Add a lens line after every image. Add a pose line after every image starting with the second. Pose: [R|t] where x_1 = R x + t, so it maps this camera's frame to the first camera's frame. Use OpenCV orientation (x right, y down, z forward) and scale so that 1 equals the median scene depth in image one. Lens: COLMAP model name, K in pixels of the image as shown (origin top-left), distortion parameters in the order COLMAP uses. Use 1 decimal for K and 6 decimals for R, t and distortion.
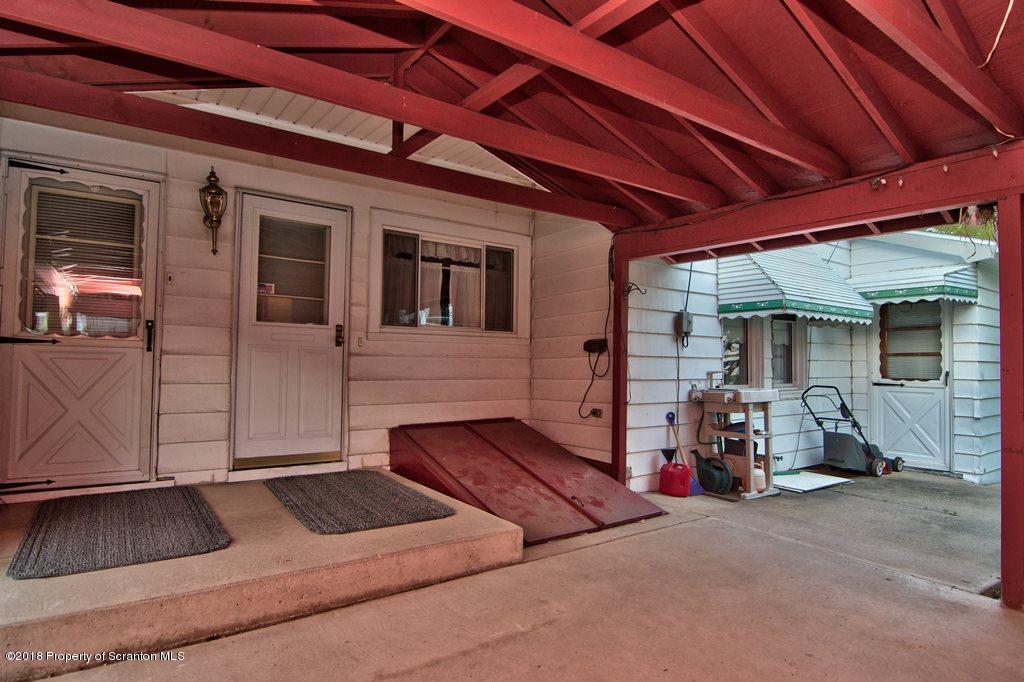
lens RADIAL K [[554.0, 0, 511.6], [0, 554.0, 348.4], [0, 0, 1]] dist [-0.000748, -0.000371]
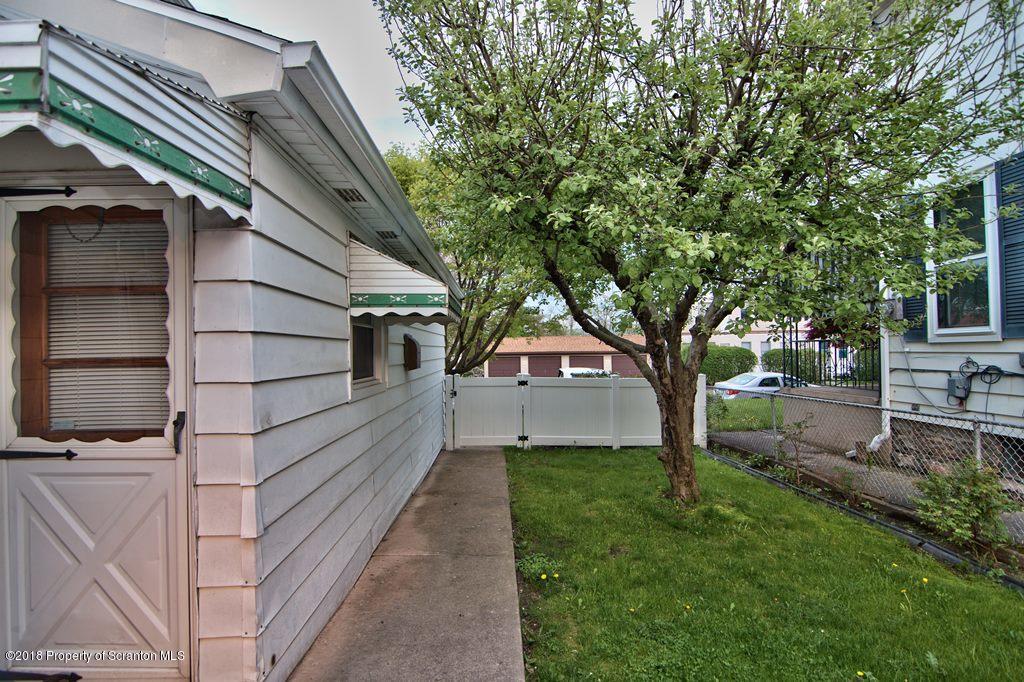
lens RADIAL K [[542.6, 0, 512.5], [0, 542.6, 342.0], [0, 0, 1]] dist [-0.001541, -0.000380]
pose [[0.540347, -0.009072, 0.841393, 0.592035], [-0.012794, 0.999738, 0.018996, -0.012253], [-0.841345, -0.021030, 0.540089, 0.616847]]
